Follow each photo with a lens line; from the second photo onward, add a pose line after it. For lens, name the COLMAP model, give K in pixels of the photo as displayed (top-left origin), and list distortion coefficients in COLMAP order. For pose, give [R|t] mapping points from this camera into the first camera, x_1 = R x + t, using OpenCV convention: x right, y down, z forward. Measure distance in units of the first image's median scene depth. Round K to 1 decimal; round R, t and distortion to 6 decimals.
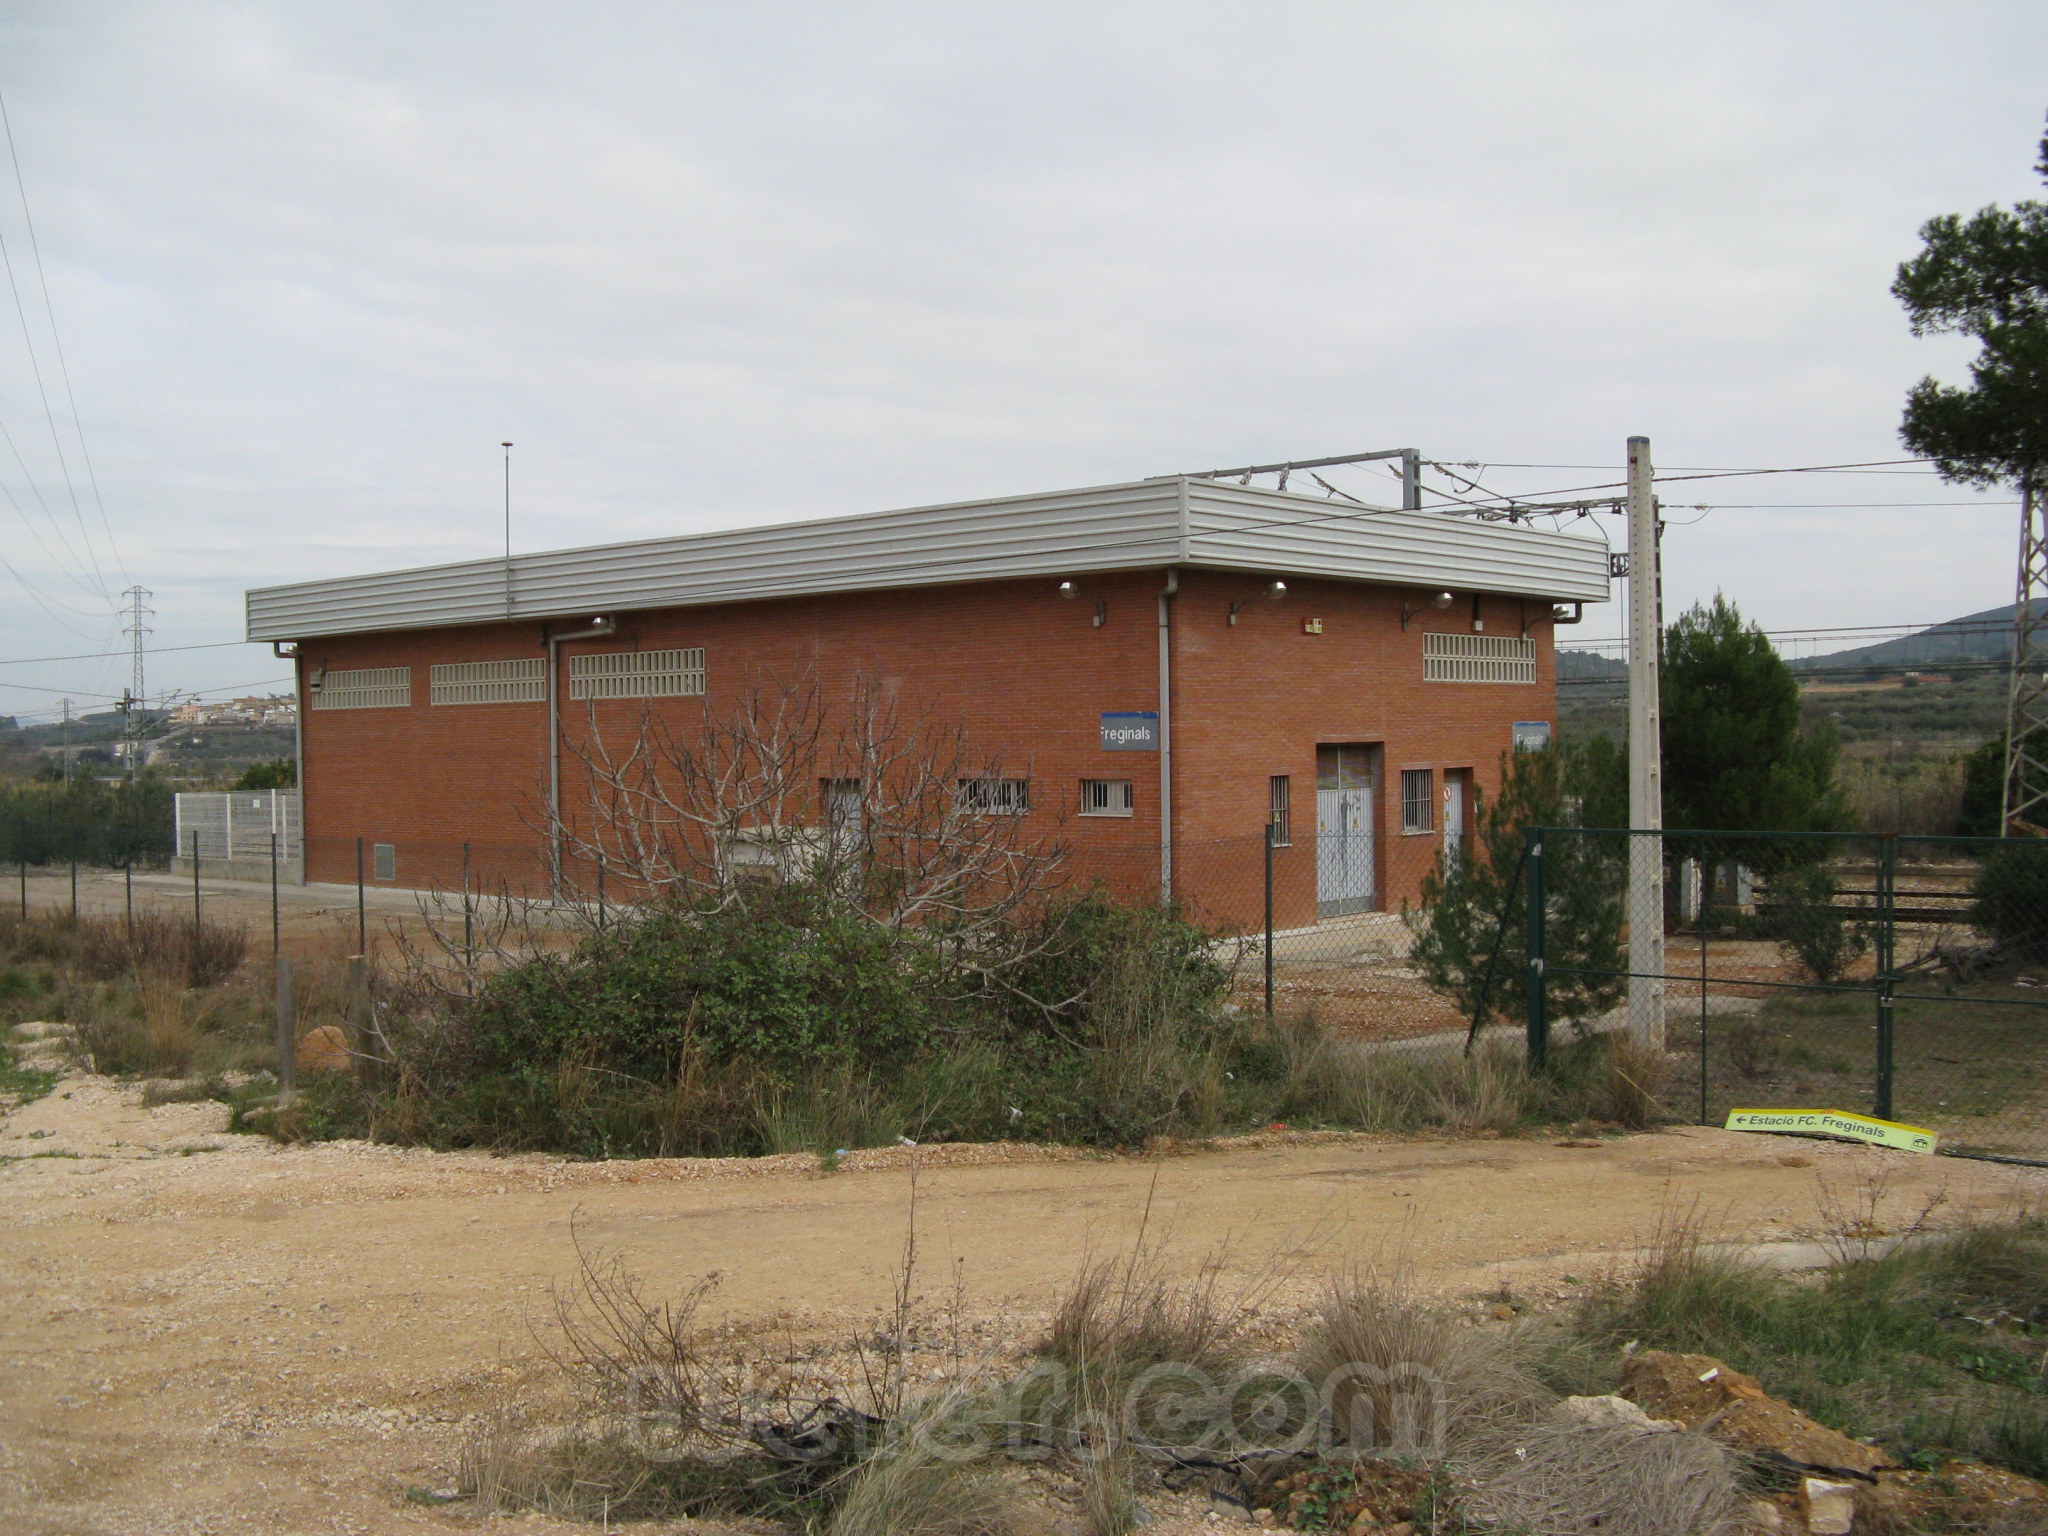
lens RADIAL K [[2117.6, 0, 1024.0], [0, 2117.6, 768.0], [0, 0, 1]] dist [-0.151852, 0.022226]
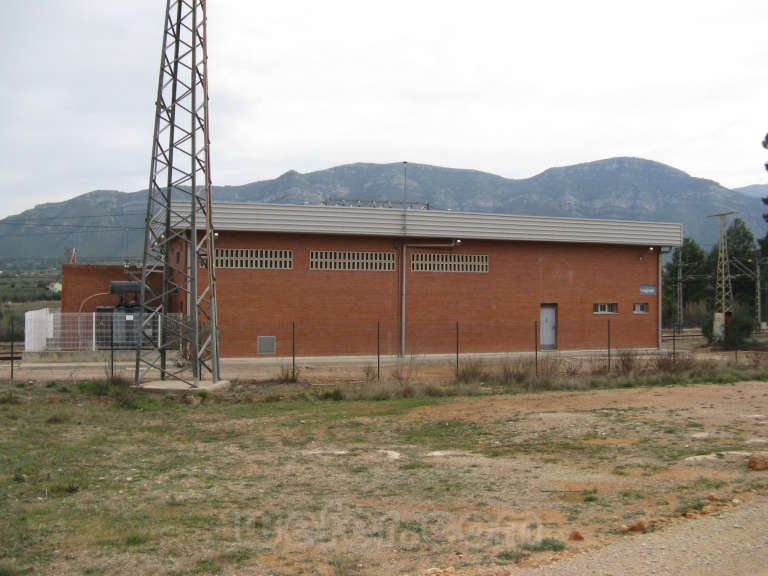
lens RADIAL K [[794.1, 0, 384.0], [0, 794.1, 288.0], [0, 0, 1]] dist [-0.151852, 0.022226]
pose [[0.442604, 0.008795, 0.896674, -1.112154], [-0.008104, 0.999950, -0.005808, -0.007760], [-0.896681, -0.004695, 0.442653, 0.669366]]
